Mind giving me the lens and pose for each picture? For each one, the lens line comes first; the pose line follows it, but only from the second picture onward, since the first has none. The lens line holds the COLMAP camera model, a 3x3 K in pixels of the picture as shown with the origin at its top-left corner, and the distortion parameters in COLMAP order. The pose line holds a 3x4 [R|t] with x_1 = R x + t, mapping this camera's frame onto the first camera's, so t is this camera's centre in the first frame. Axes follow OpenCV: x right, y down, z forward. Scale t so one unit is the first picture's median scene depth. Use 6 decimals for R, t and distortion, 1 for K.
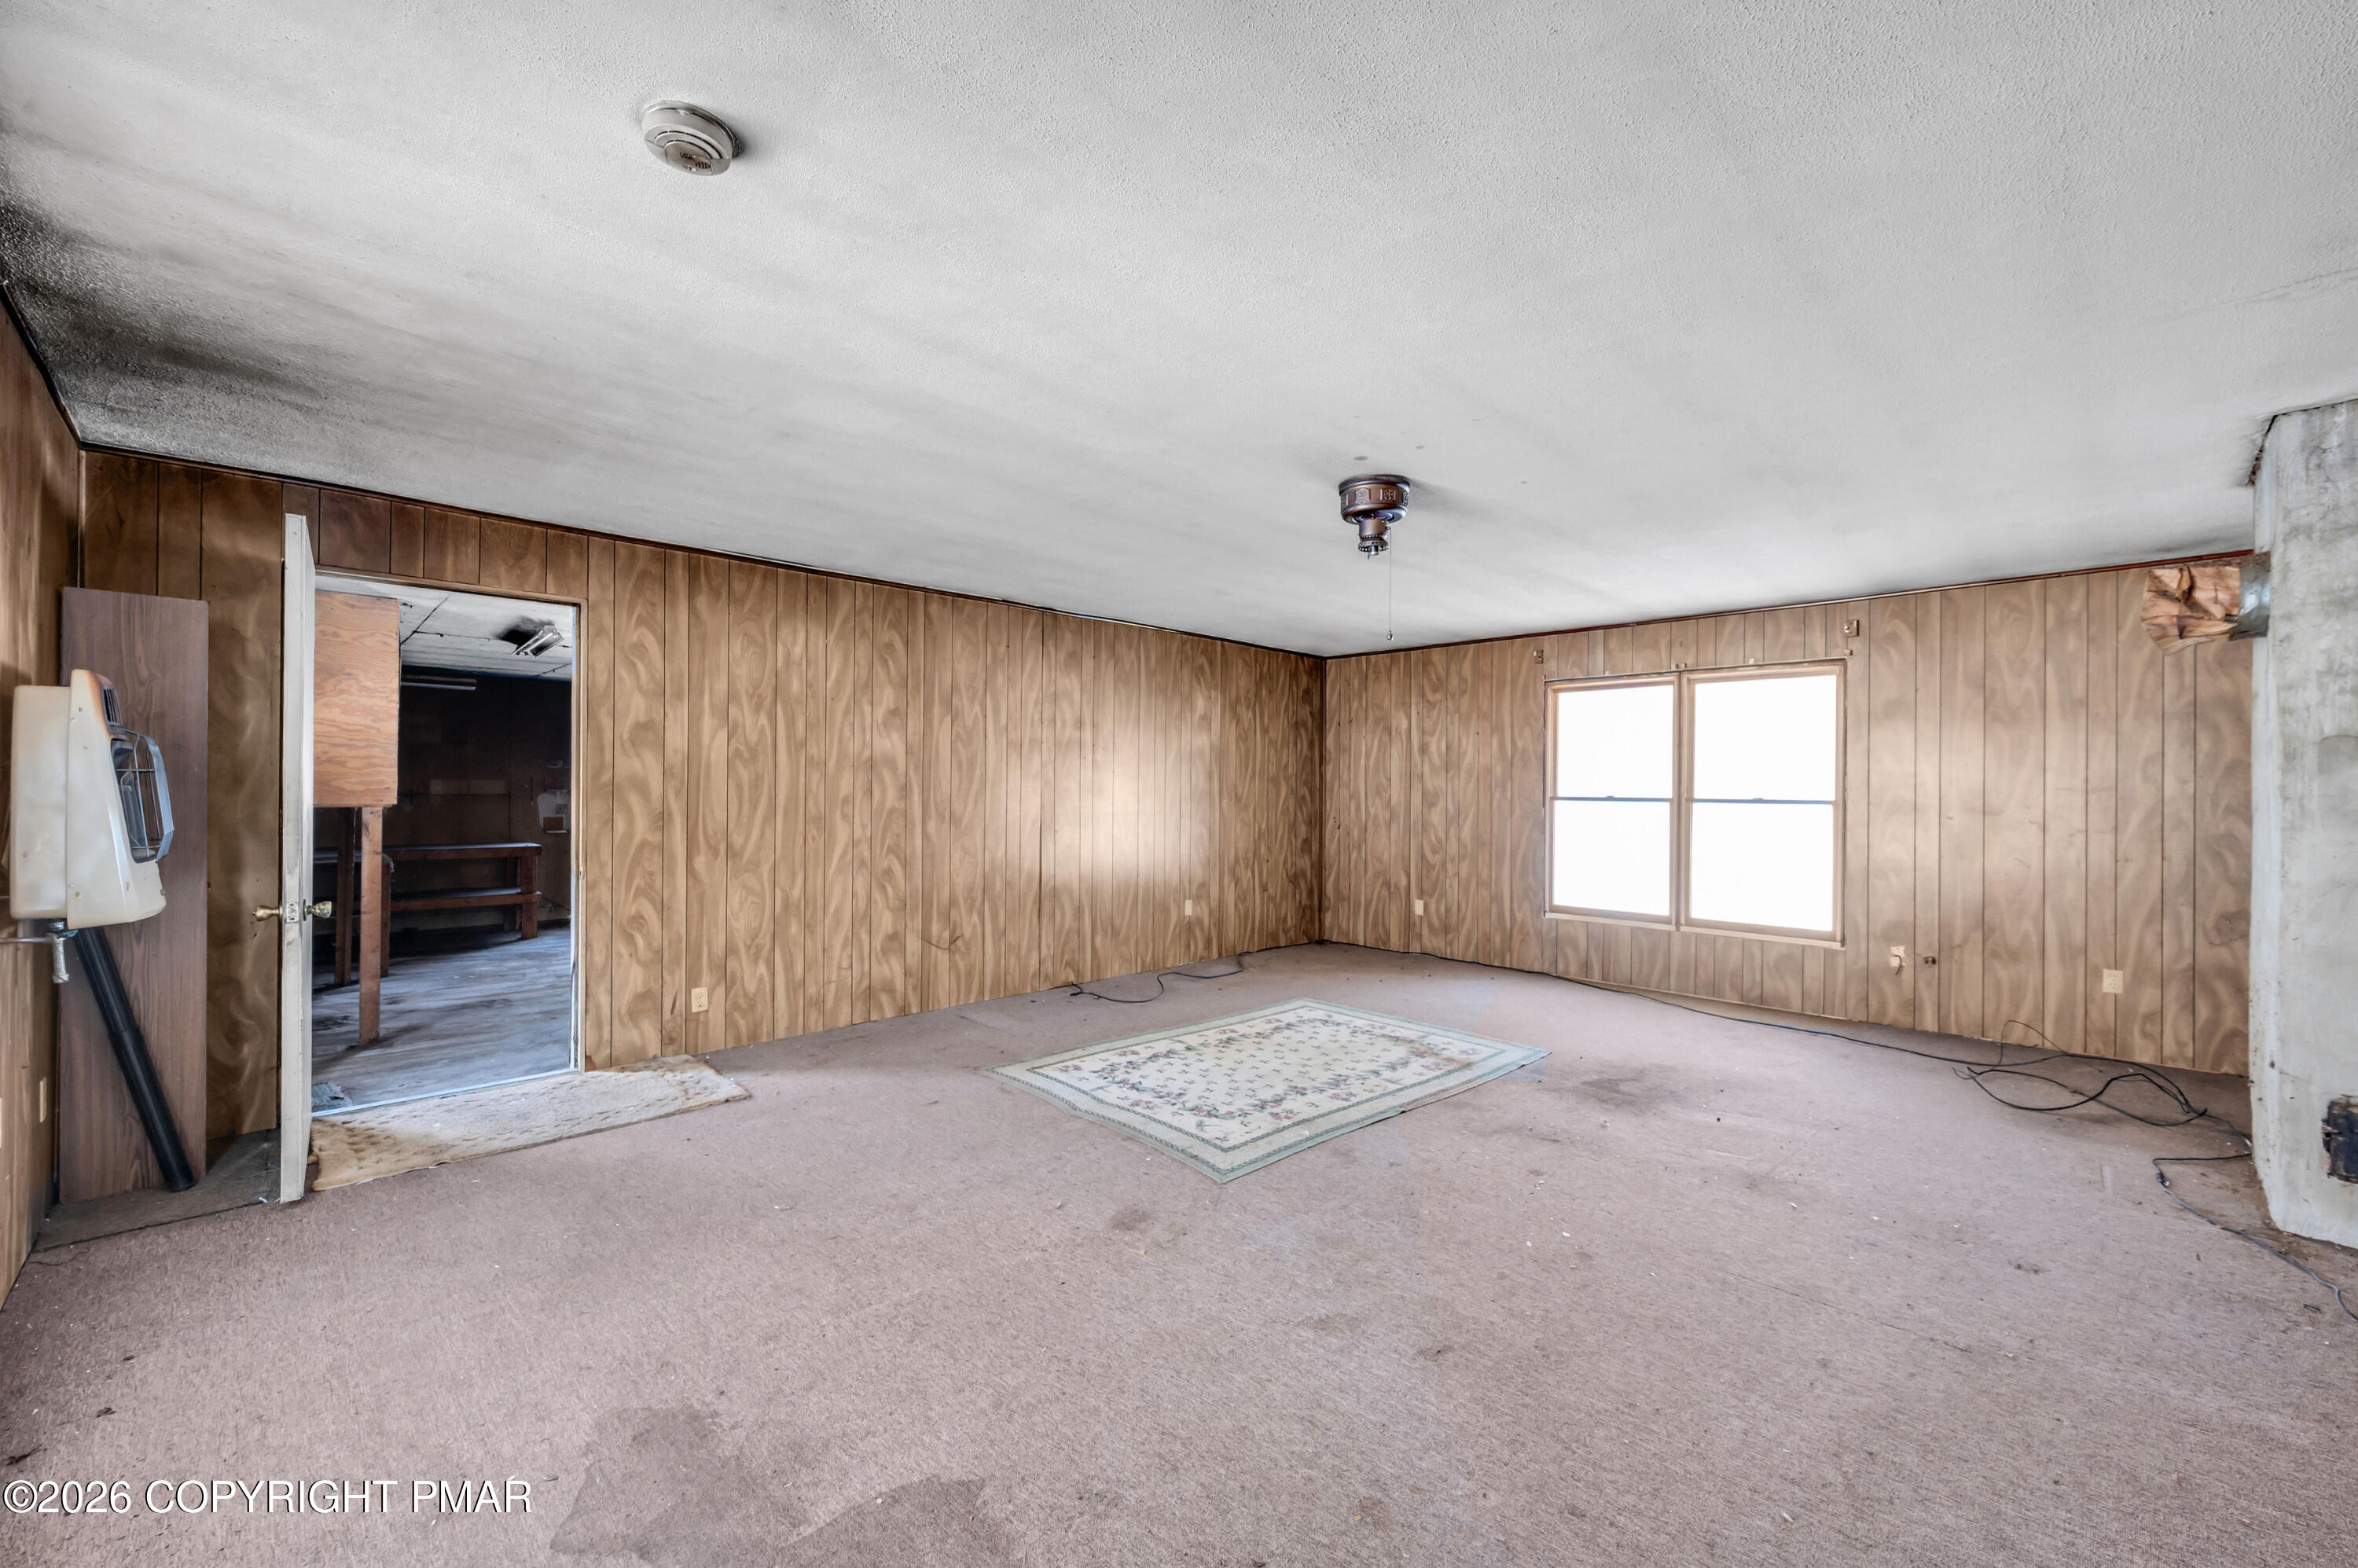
lens RADIAL K [[931.6, 0, 1171.5], [0, 931.6, 785.8], [0, 0, 1]] dist [0.001306, 0.000115]
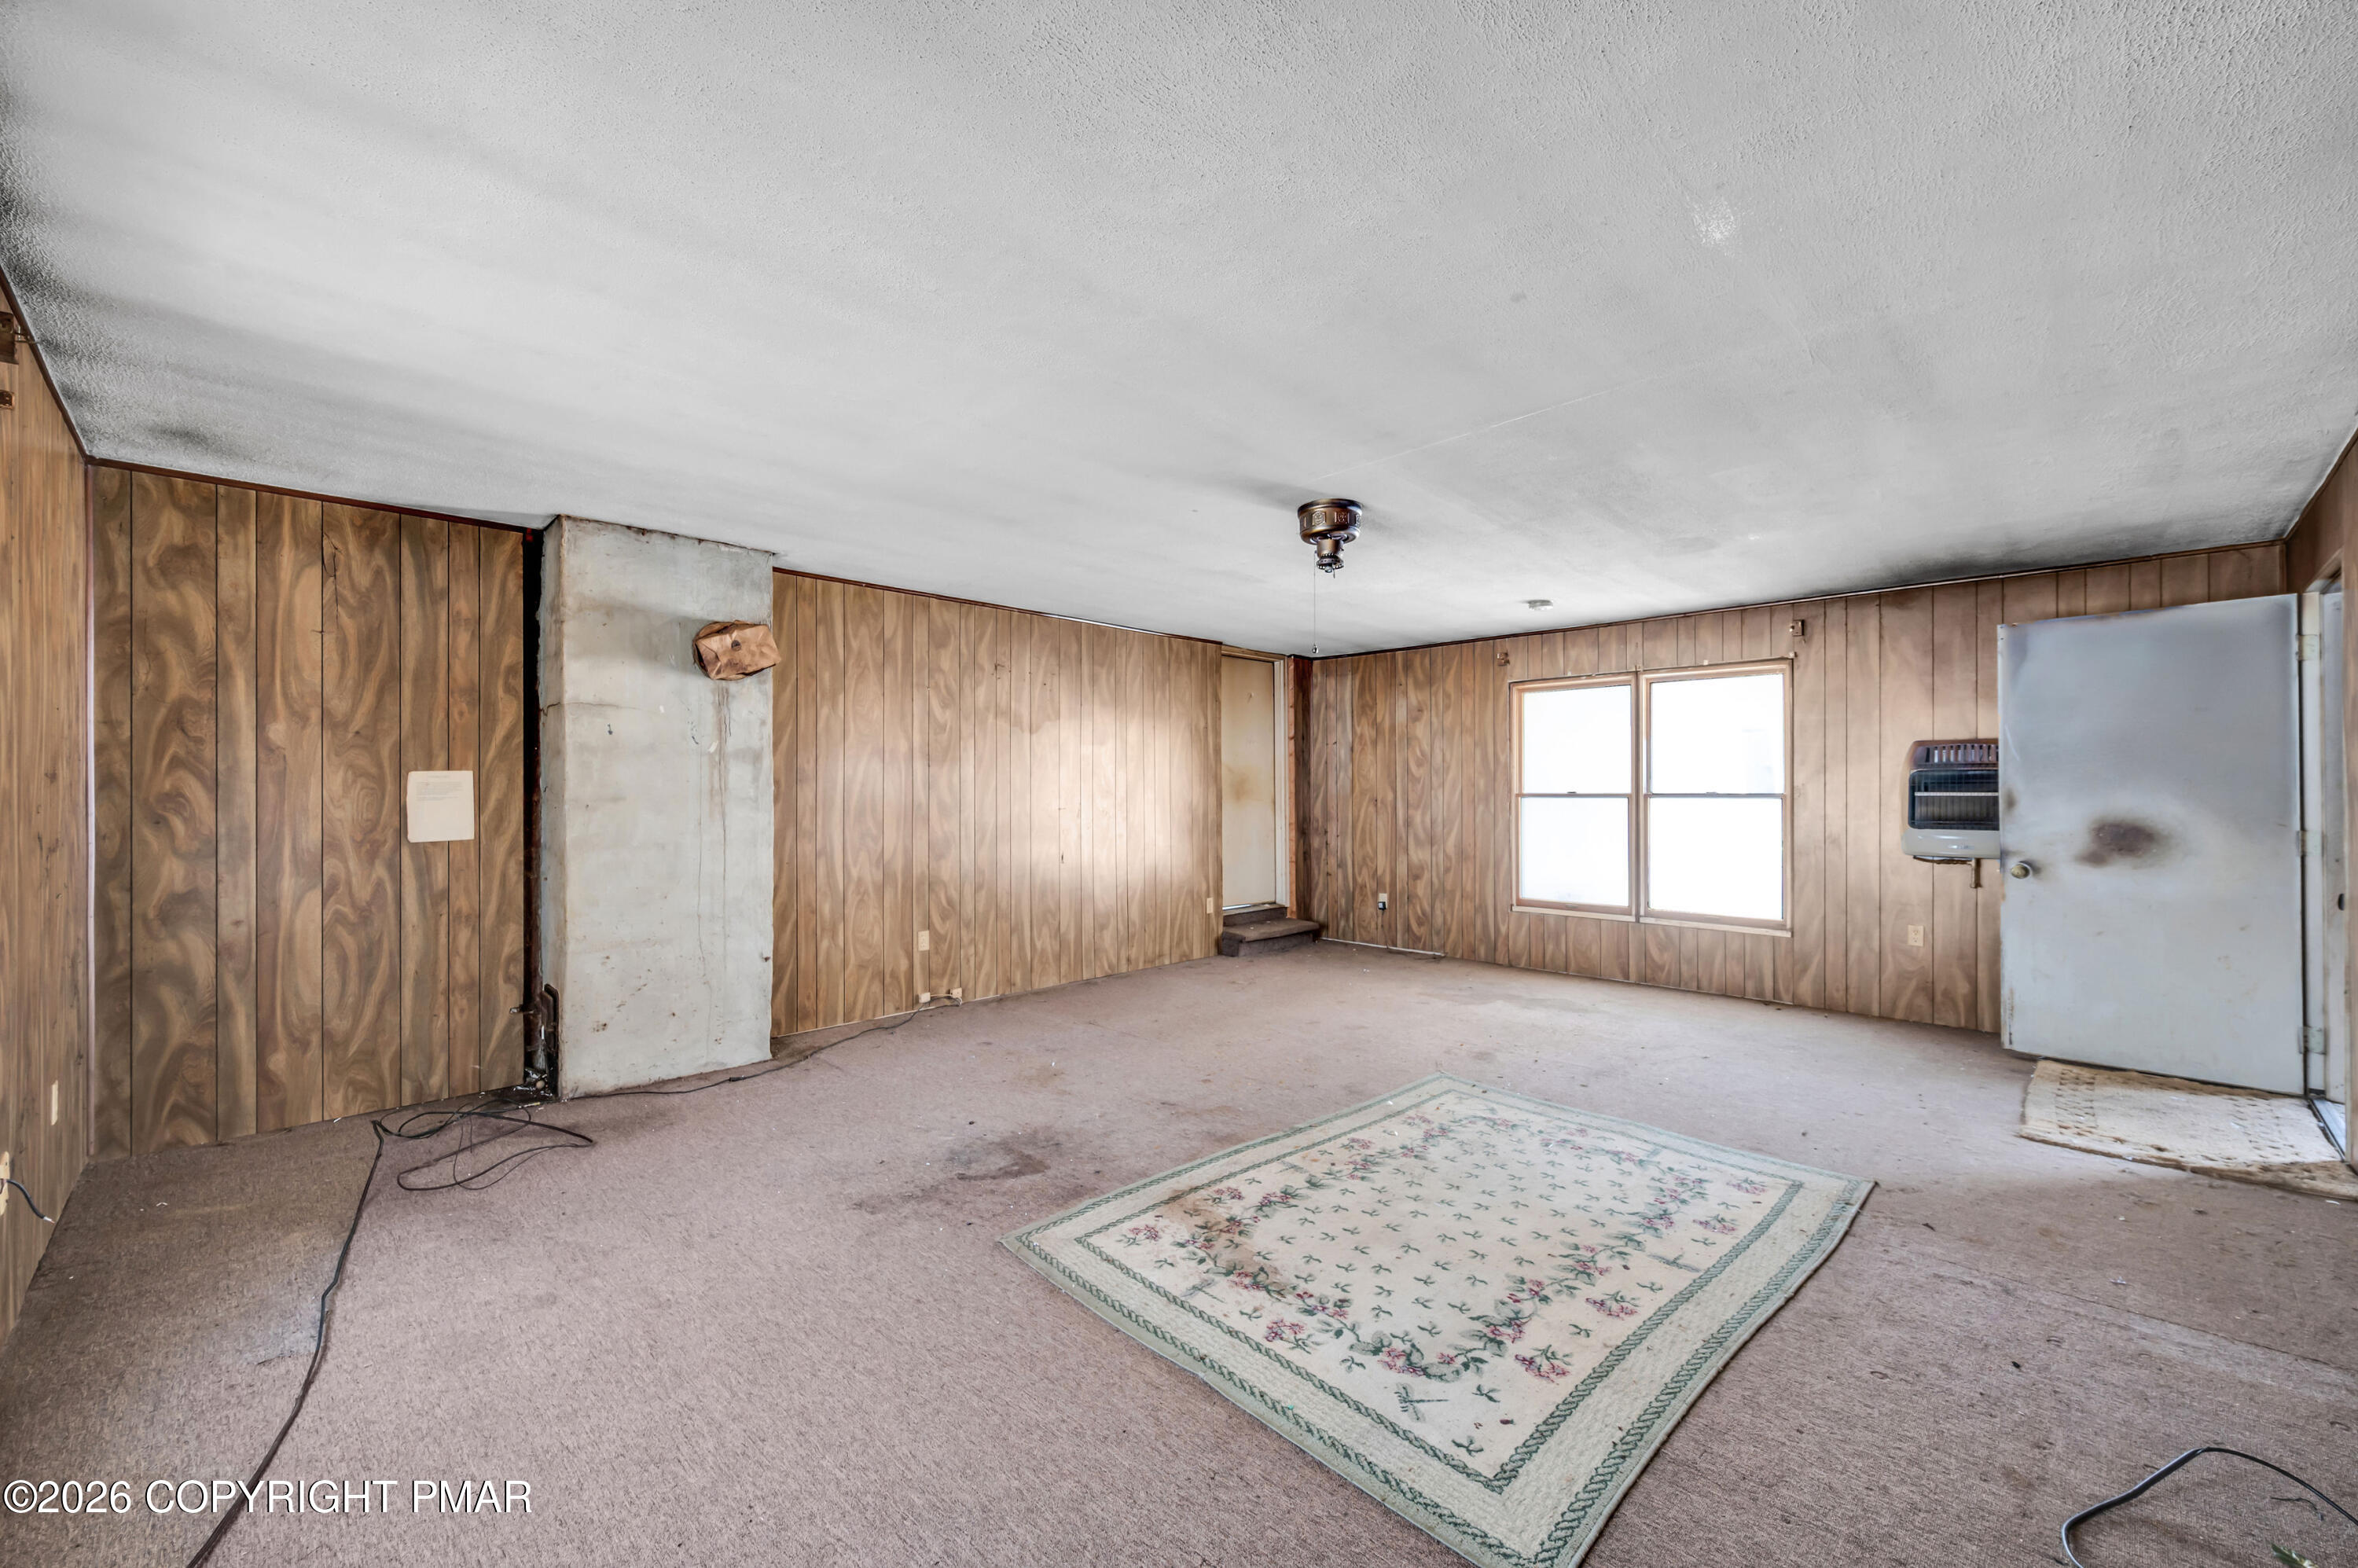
lens RADIAL K [[931.6, 0, 1171.5], [0, 931.6, 785.8], [0, 0, 1]] dist [0.001306, 0.000115]
pose [[-0.999966, -0.006655, -0.004835, 0.331824], [-0.006593, 0.999897, -0.012774, 0.014198], [0.004919, -0.012741, -0.999907, 1.710320]]
